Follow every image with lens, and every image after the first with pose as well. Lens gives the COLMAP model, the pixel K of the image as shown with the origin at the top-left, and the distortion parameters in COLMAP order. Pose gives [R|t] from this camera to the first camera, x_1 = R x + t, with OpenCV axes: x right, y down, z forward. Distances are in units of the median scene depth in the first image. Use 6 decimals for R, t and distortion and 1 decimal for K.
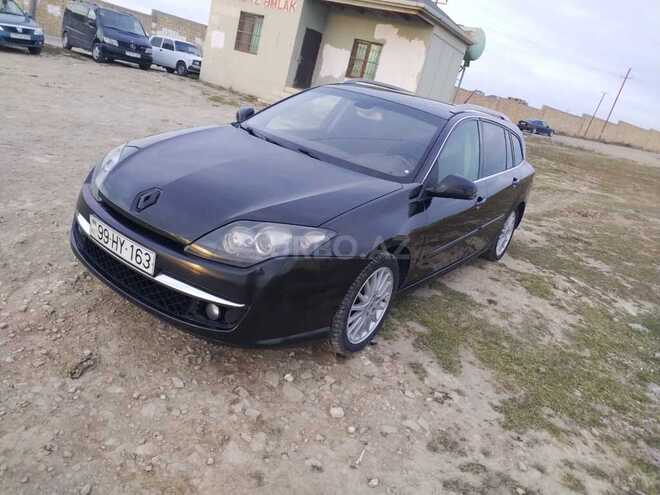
lens RADIAL K [[497.2, 0, 325.6], [0, 497.2, 248.3], [0, 0, 1]] dist [0.003312, 0.003651]
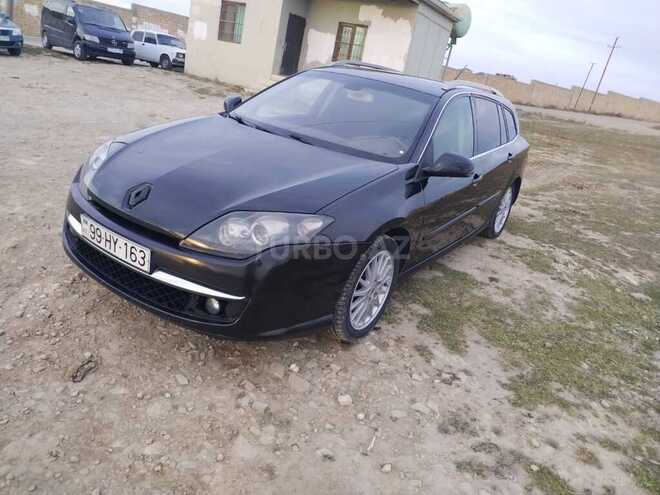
lens RADIAL K [[497.2, 0, 325.6], [0, 497.2, 248.3], [0, 0, 1]] dist [0.003312, 0.003651]
pose [[0.998295, -0.058008, 0.006556, -0.003860], [0.057826, 0.998009, 0.025186, 0.001663], [-0.008004, -0.024764, 0.999661, 0.016661]]
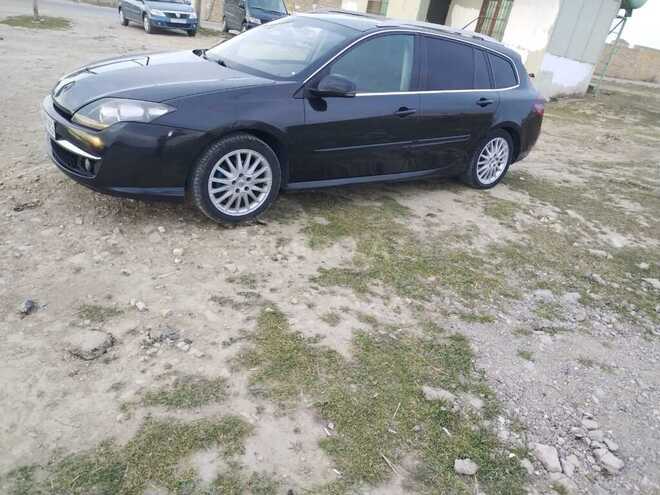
lens RADIAL K [[497.2, 0, 325.6], [0, 497.2, 248.3], [0, 0, 1]] dist [0.003312, 0.003651]
pose [[0.942309, 0.066109, -0.328153, 0.662066], [-0.054655, 0.997535, 0.044016, 0.201206], [0.330253, -0.023541, 0.943599, -0.068081]]
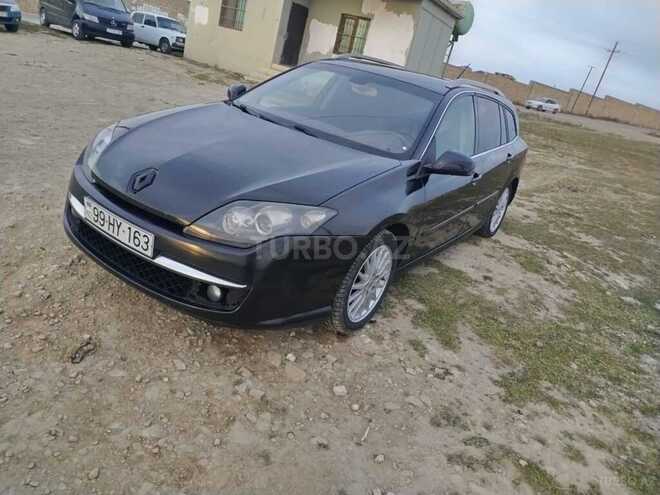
lens RADIAL K [[497.2, 0, 325.6], [0, 497.2, 248.3], [0, 0, 1]] dist [0.003312, 0.003651]
pose [[0.999602, -0.017409, 0.022204, -0.019668], [0.016474, 0.998998, 0.041624, 0.000467], [-0.022906, -0.041241, 0.998887, 0.007861]]
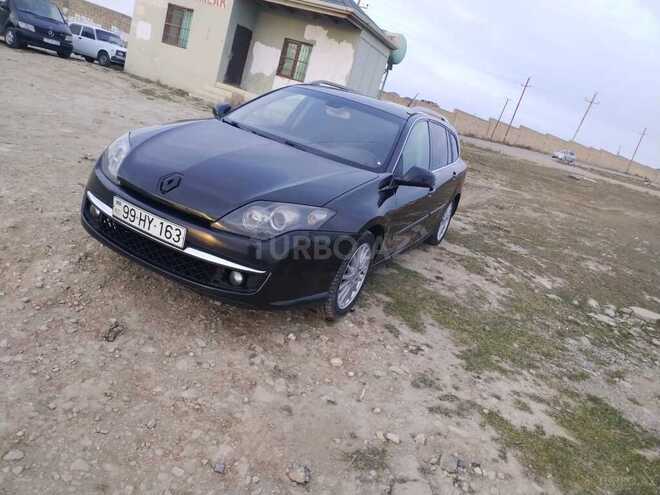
lens RADIAL K [[497.2, 0, 325.6], [0, 497.2, 248.3], [0, 0, 1]] dist [0.003312, 0.003651]
pose [[0.987134, -0.012985, 0.159366, -0.157025], [0.012259, 0.999910, 0.005542, 0.040240], [-0.159424, -0.003517, 0.987204, -0.144806]]
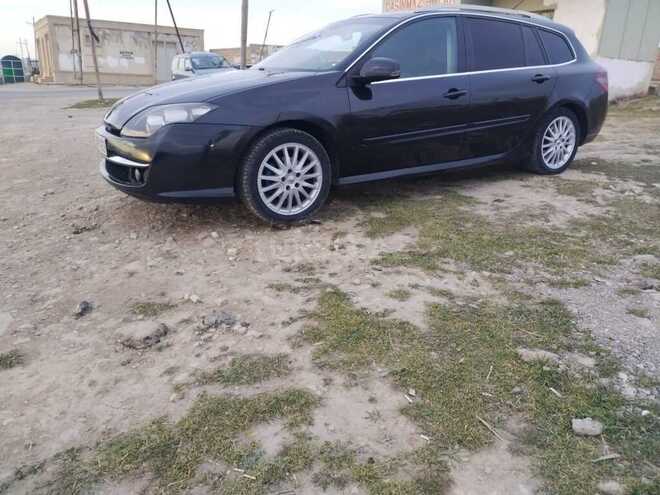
lens RADIAL K [[499.1, 0, 325.2], [0, 499.1, 247.7], [0, 0, 1]] dist [-0.000022, 0.001919]
pose [[0.894028, -0.068005, -0.442820, 0.639530], [0.047867, 0.997254, -0.056511, 0.330896], [0.445447, 0.029326, 0.894828, 0.002803]]
